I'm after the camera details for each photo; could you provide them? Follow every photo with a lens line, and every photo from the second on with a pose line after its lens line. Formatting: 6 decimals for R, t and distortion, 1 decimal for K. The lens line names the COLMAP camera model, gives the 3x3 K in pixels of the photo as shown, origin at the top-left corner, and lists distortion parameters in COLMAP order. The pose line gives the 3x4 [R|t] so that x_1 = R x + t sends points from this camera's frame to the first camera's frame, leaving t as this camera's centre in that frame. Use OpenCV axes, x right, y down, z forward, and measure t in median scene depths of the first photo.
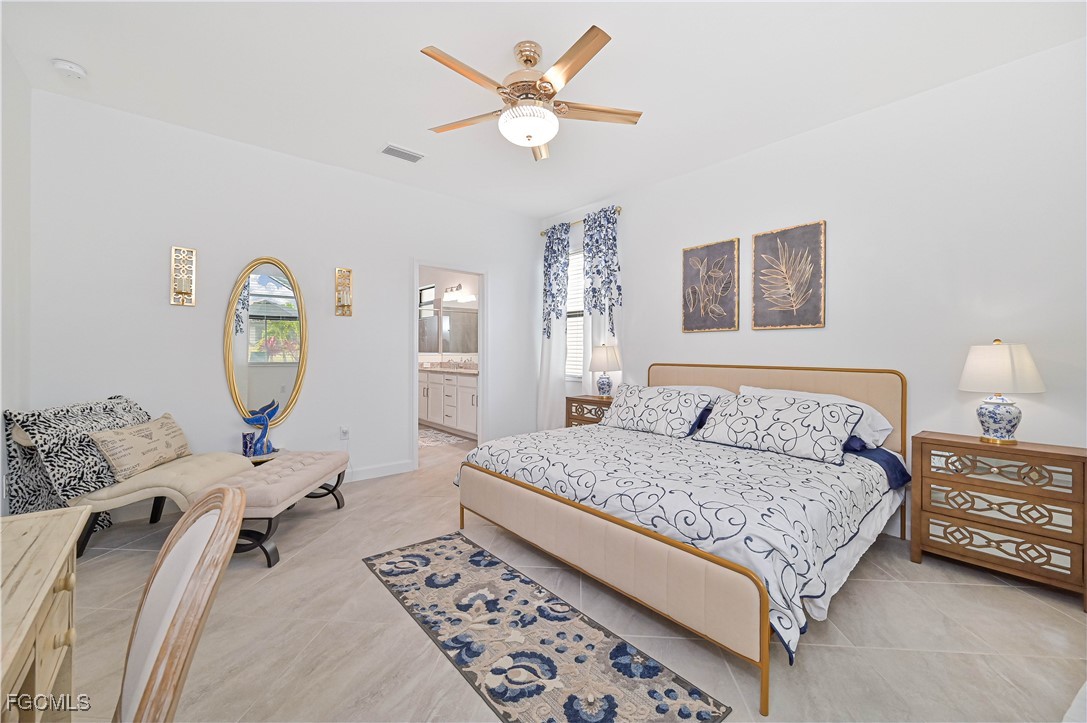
lens RADIAL K [[428.8, 0, 545.1], [0, 428.8, 356.2], [0, 0, 1]] dist [-0.006205, -0.000174]
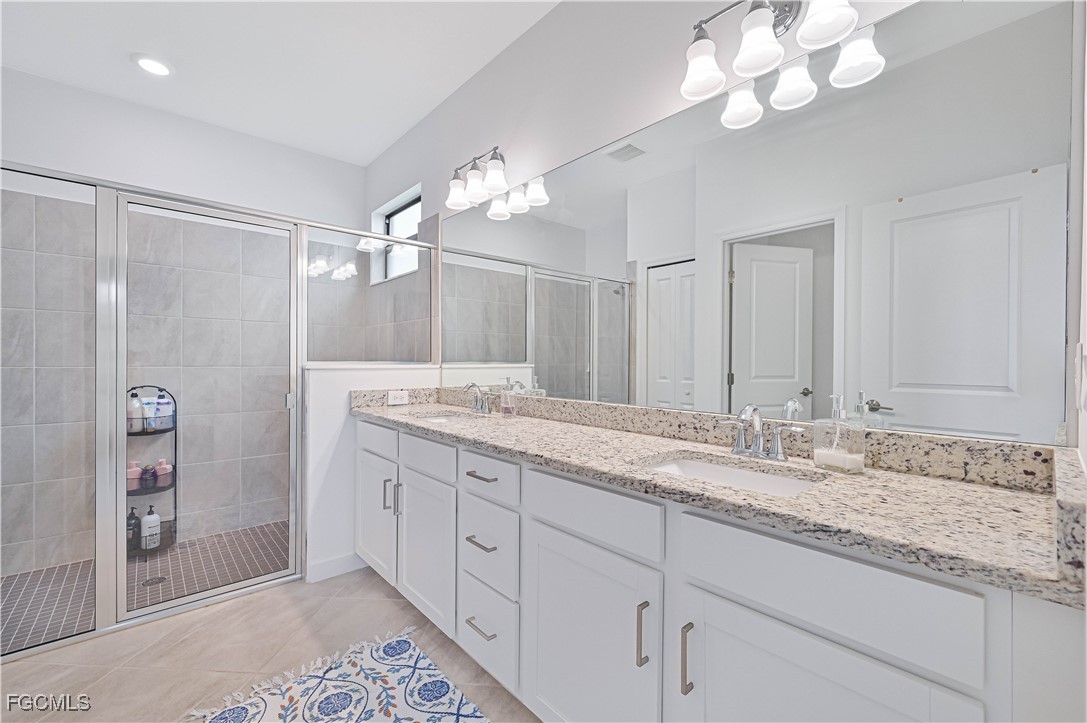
lens RADIAL K [[455.8, 0, 542.6], [0, 455.8, 362.8], [0, 0, 1]] dist [0.001635, 0.000054]
pose [[0.999844, -0.002706, 0.017431, -0.185686], [0.002695, 0.999996, 0.000649, -0.010977], [-0.017433, -0.000602, 0.999848, 0.704899]]
